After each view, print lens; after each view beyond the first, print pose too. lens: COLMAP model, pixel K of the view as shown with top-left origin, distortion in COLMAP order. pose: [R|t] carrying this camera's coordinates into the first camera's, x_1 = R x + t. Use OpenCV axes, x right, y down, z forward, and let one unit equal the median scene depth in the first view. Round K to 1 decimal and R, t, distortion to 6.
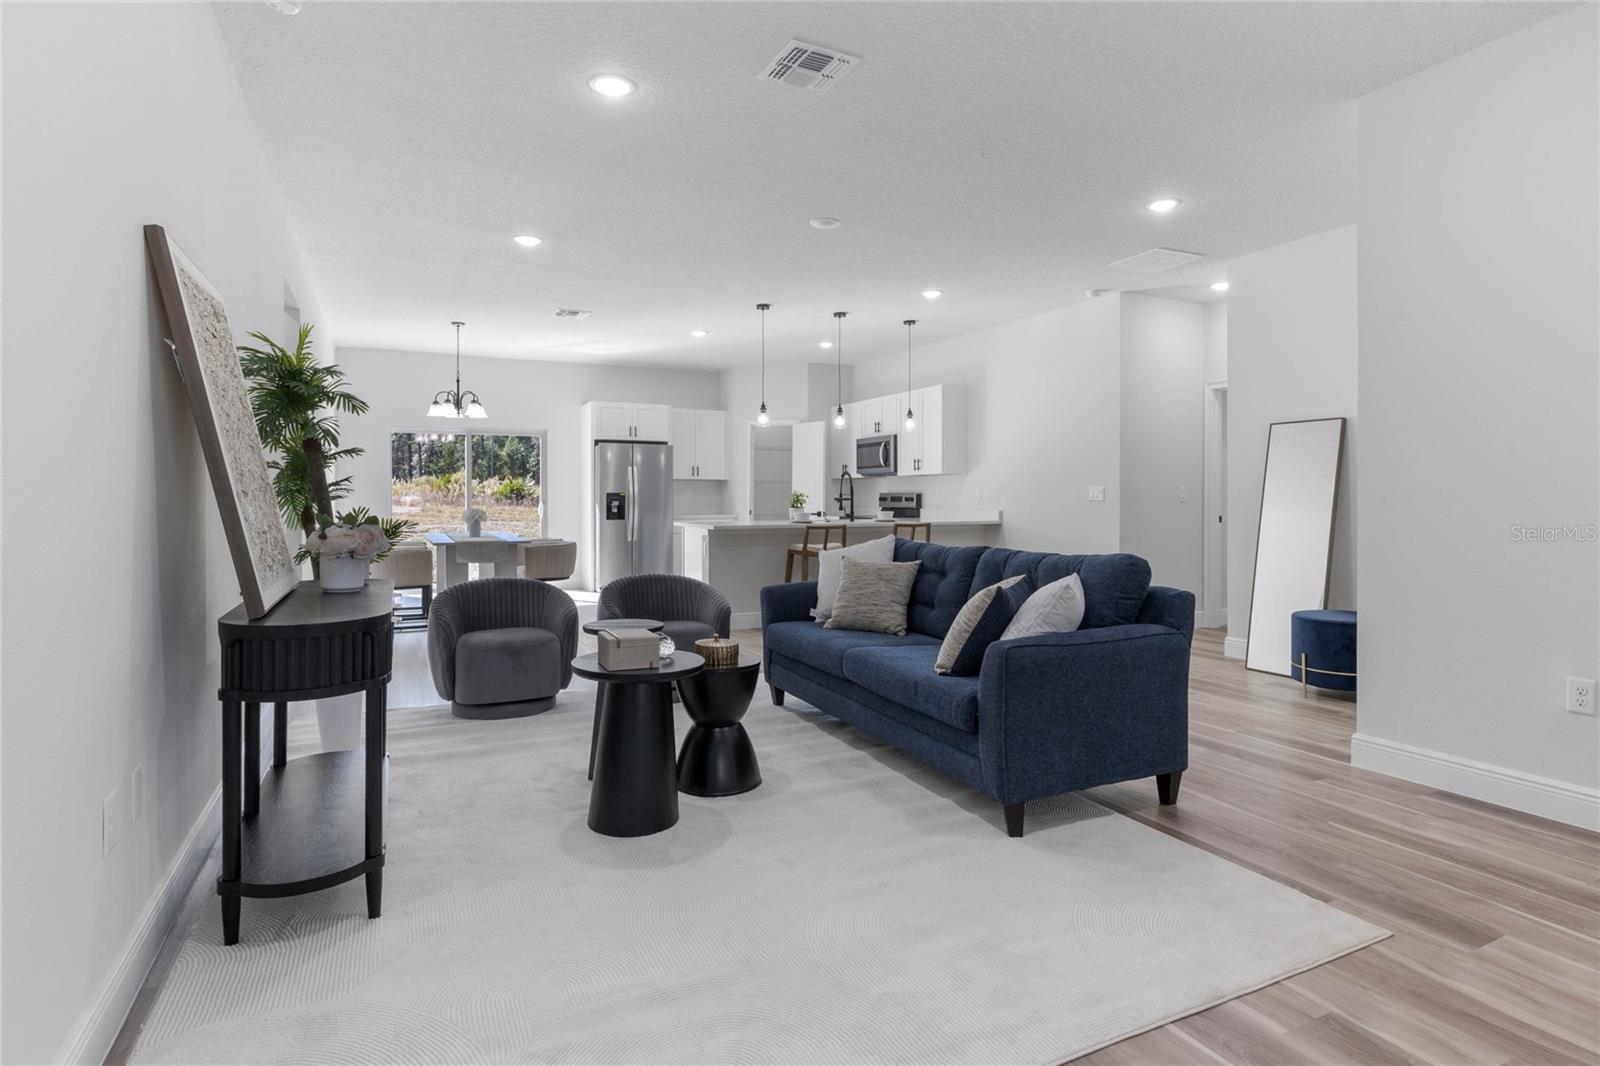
lens RADIAL K [[829.9, 0, 801.2], [0, 829.9, 494.7], [0, 0, 1]] dist [-0.000023, 0.000045]
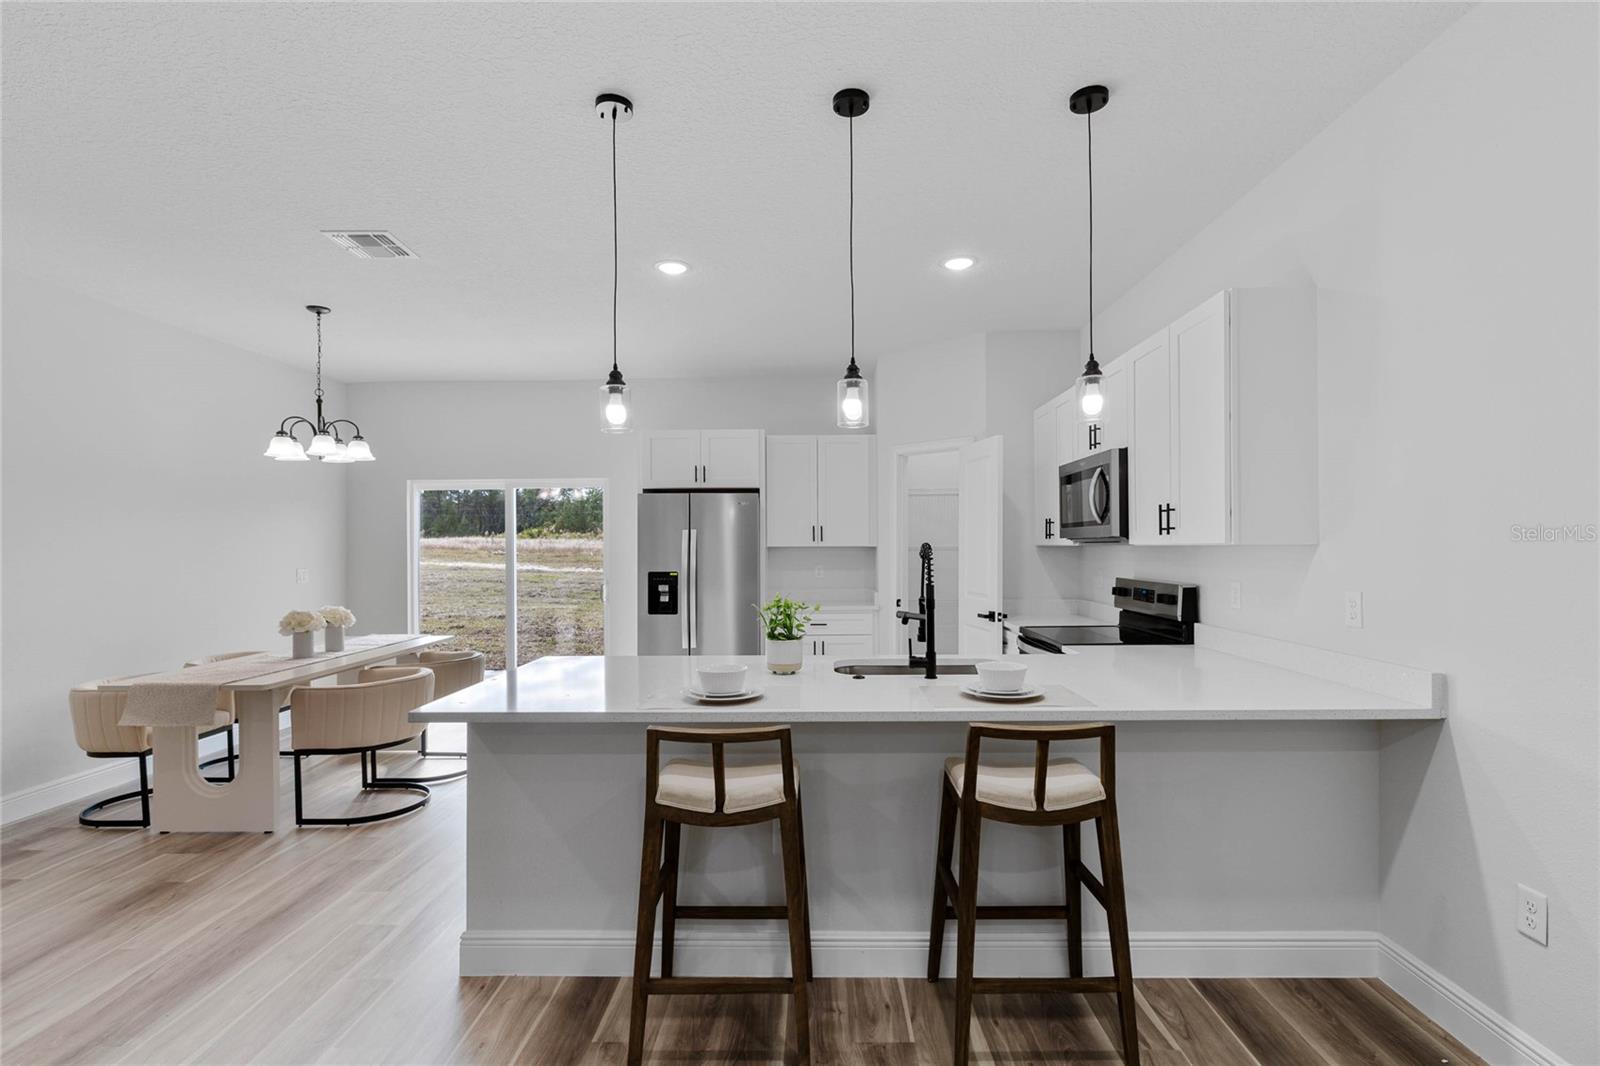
lens RADIAL K [[748.5, 0, 800.9], [0, 748.5, 552.2], [0, 0, 1]] dist [-0.001324, 0.028481]
pose [[0.880726, -0.000241, -0.473627, 0.138924], [0.006896, 0.999900, 0.012315, -0.023297], [0.473577, -0.014112, 0.880640, 0.541968]]
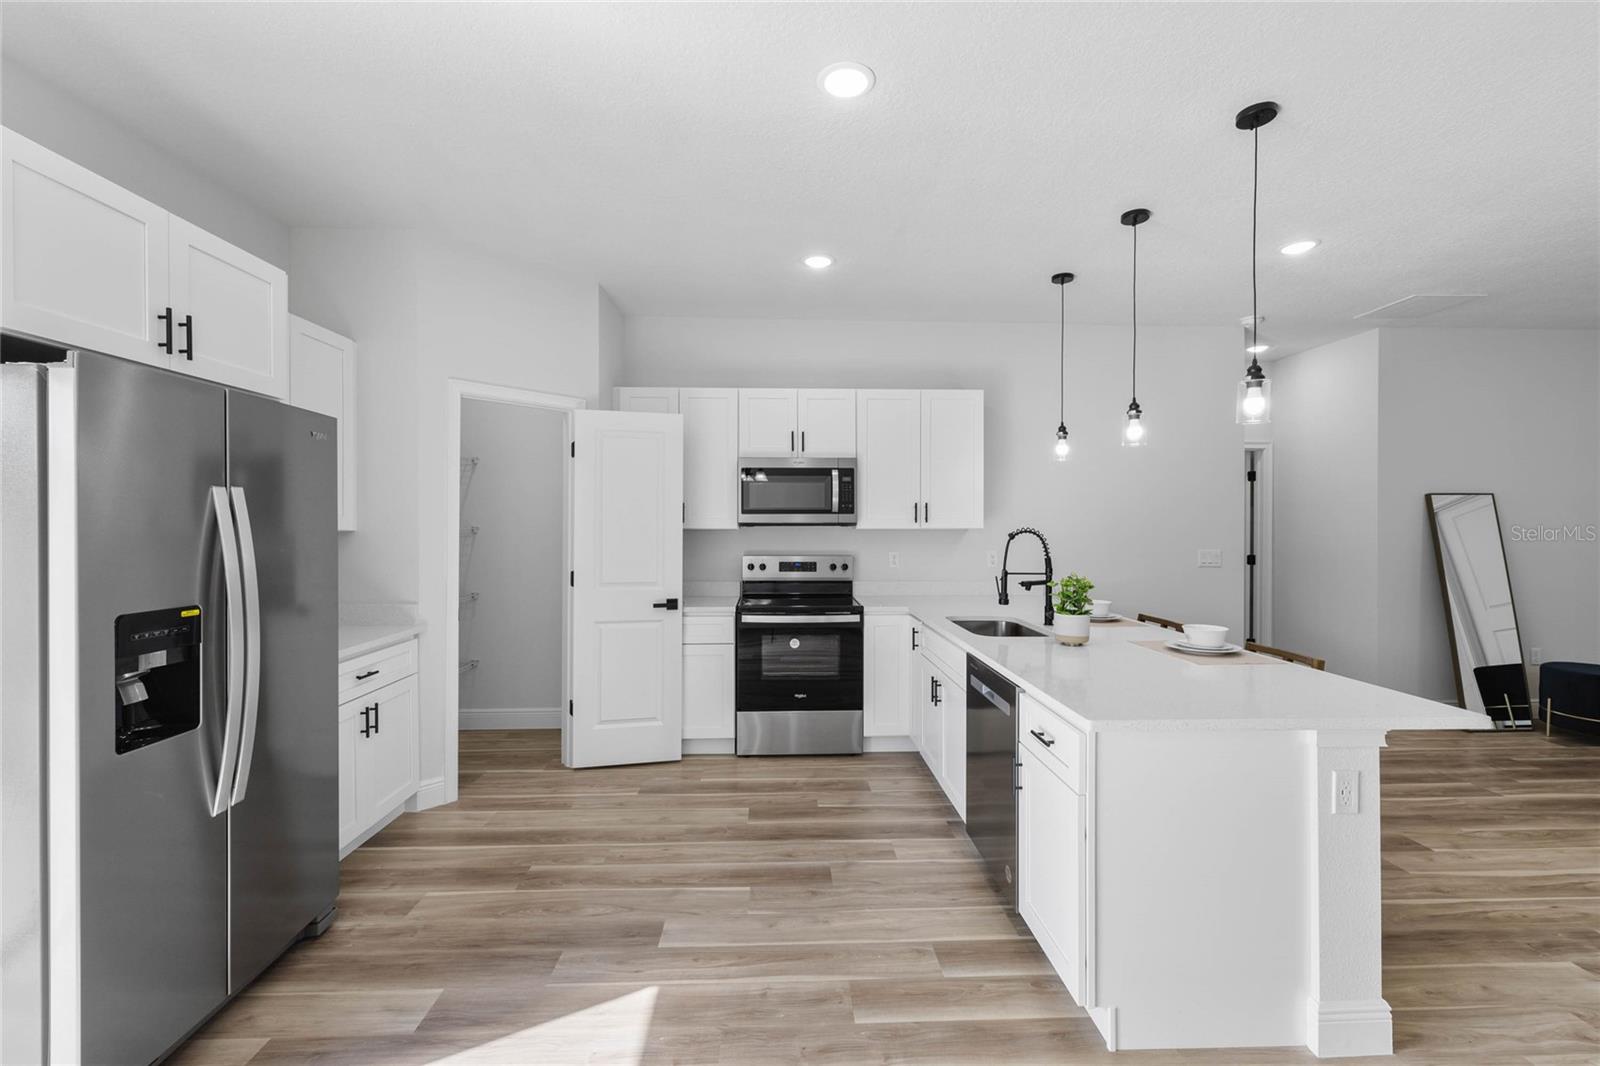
lens RADIAL K [[671.8, 0, 810.5], [0, 671.8, 529.2], [0, 0, 1]] dist [-0.000516, 0.000153]
pose [[0.413305, -0.004816, 0.910580, -0.306365], [-0.002638, 0.999975, 0.006486, -0.023863], [-0.910589, -0.005083, 0.413282, 0.776468]]
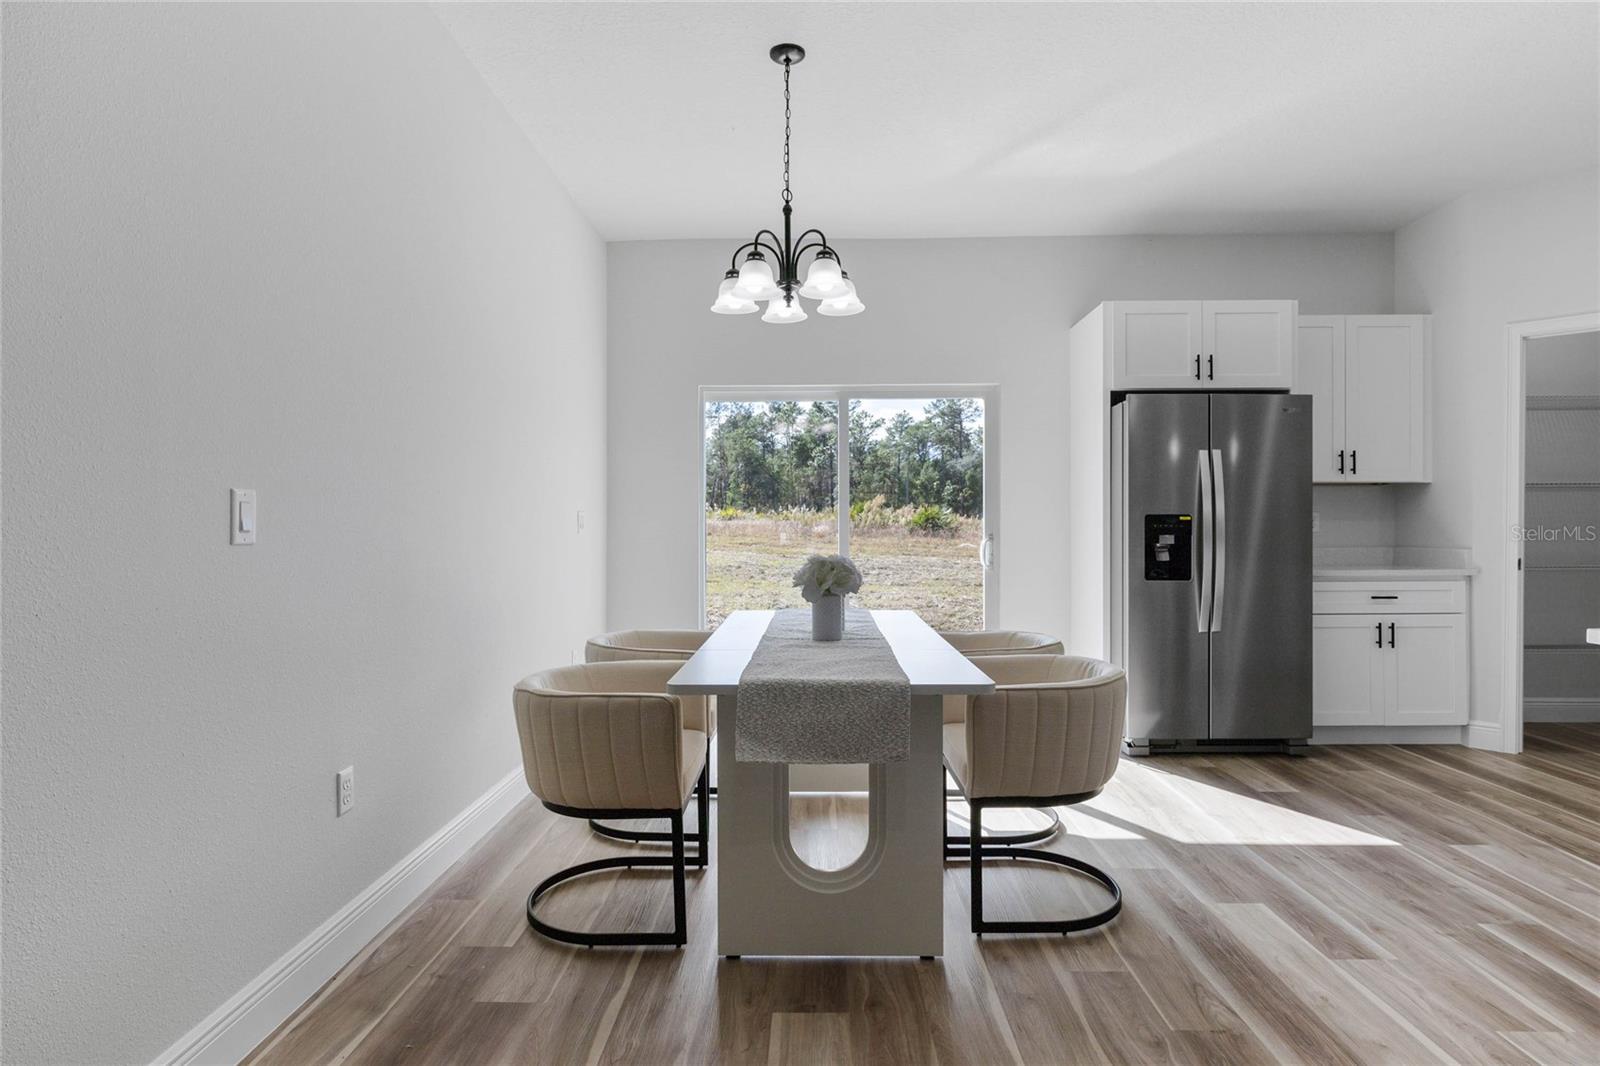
lens RADIAL K [[872.3, 0, 800.0], [0, 872.3, 533.0], [0, 0, 1]] dist [-0.003268, 0.000100]
pose [[0.886952, 0.001454, -0.461859, -0.184135], [0.002955, 0.999957, 0.008822, 0.002474], [0.461852, -0.009190, 0.886910, 0.528707]]
